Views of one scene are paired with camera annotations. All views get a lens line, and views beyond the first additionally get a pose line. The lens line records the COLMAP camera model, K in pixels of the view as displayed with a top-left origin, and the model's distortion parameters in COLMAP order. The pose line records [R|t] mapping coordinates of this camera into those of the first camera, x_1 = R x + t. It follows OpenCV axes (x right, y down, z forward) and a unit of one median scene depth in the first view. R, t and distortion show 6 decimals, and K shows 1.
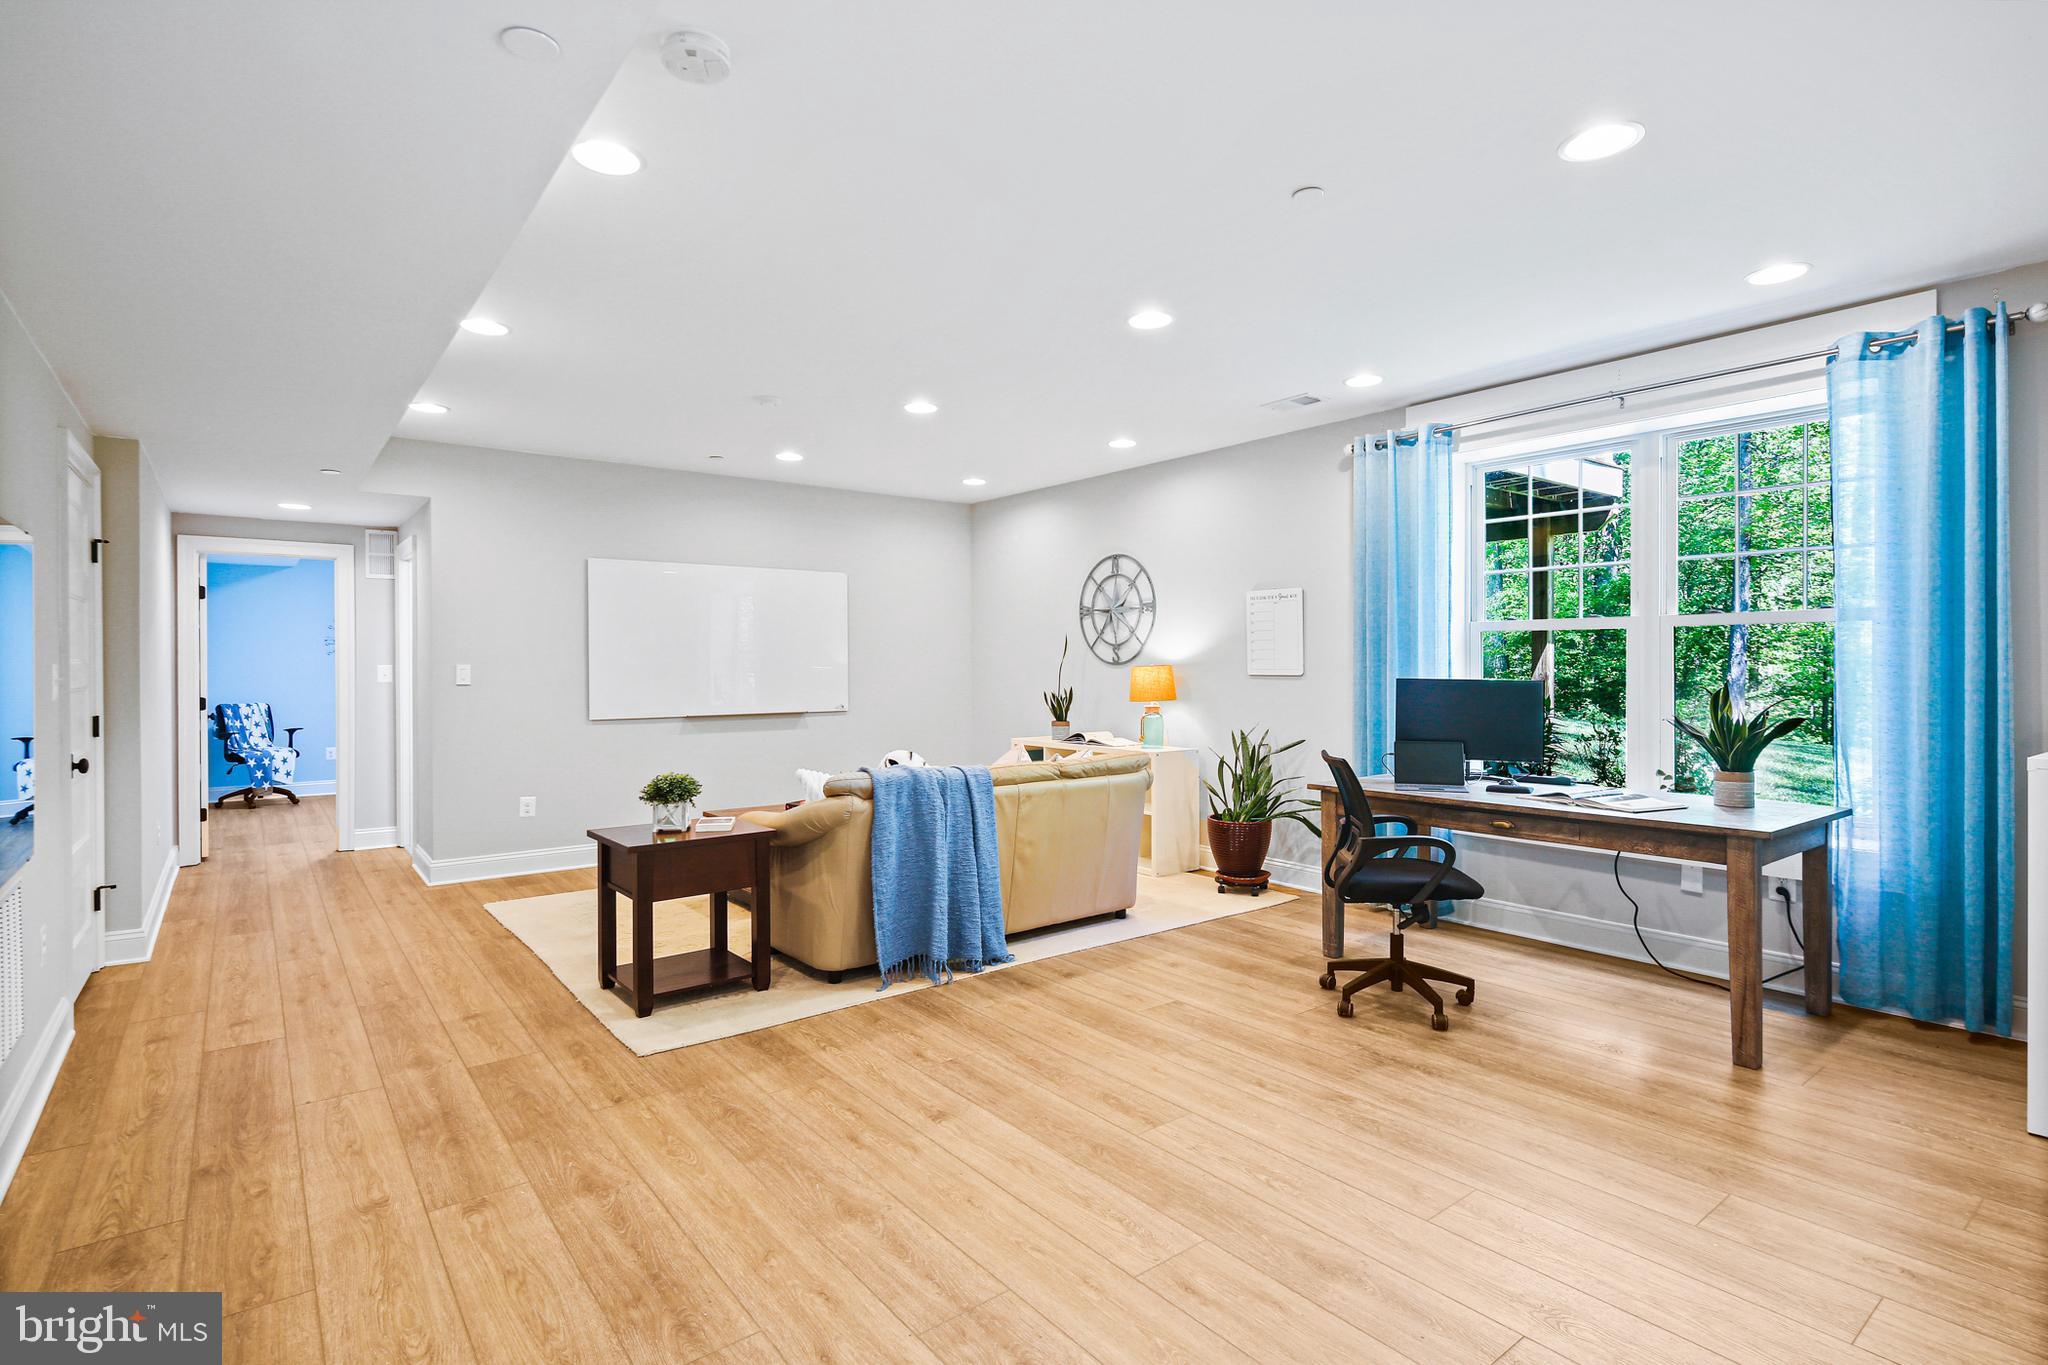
lens RADIAL K [[1001.7, 0, 1013.0], [0, 1001.7, 667.9], [0, 0, 1]] dist [0.005620, -0.003781]
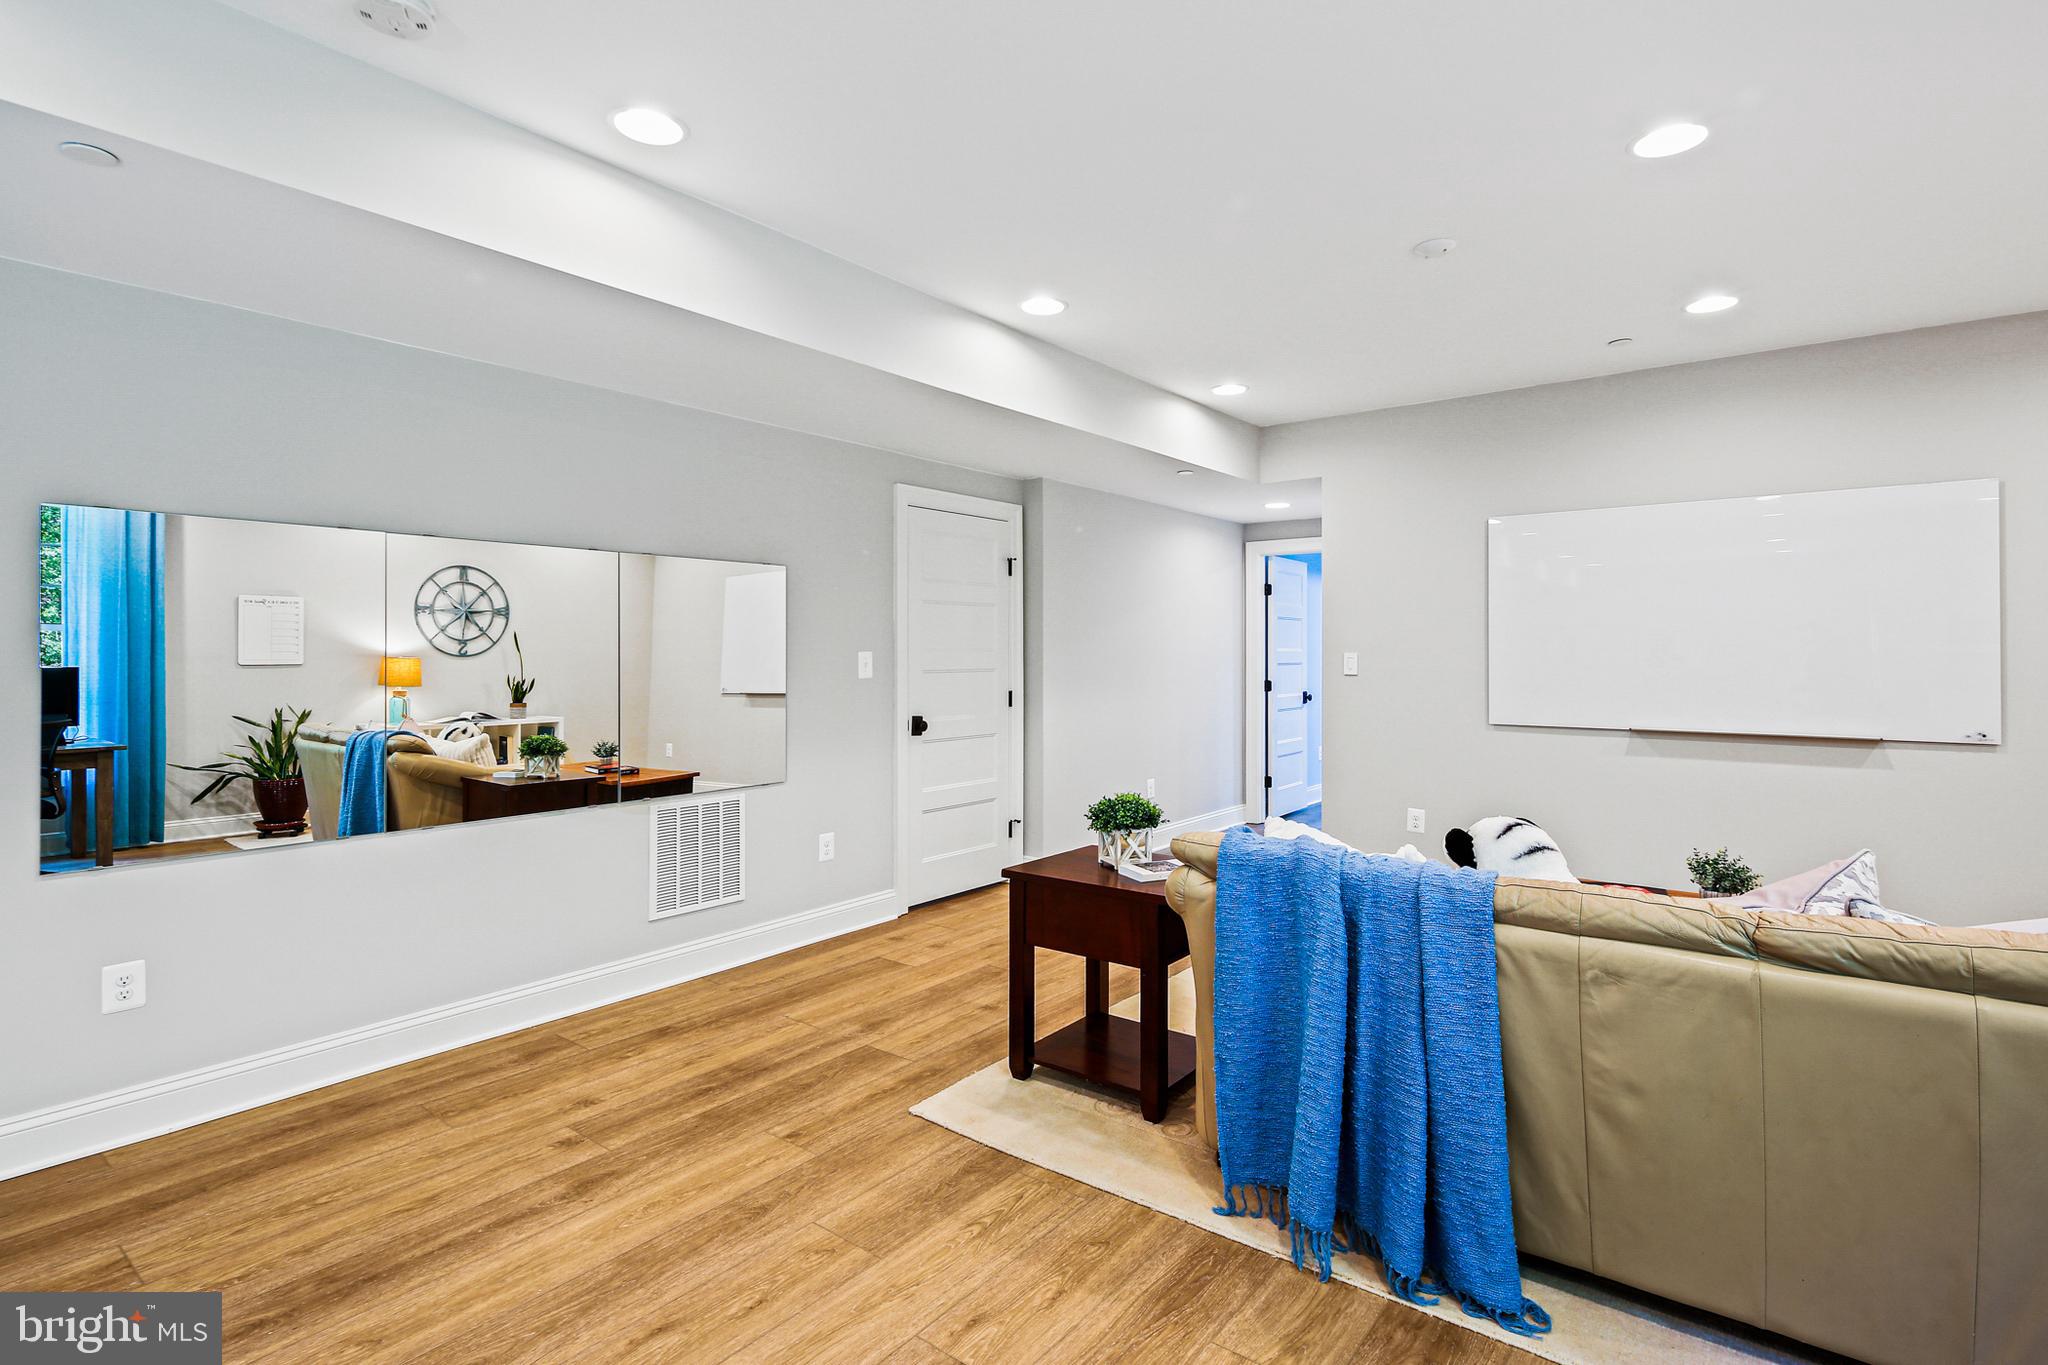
lens RADIAL K [[1001.7, 0, 1030.1], [0, 1001.7, 647.7], [0, 0, 1]] dist [0.005620, -0.003781]
pose [[0.245381, -0.002420, -0.969424, 0.375427], [-0.003991, 0.999986, -0.003506, -0.005293], [0.969418, 0.004729, 0.245368, 0.685210]]
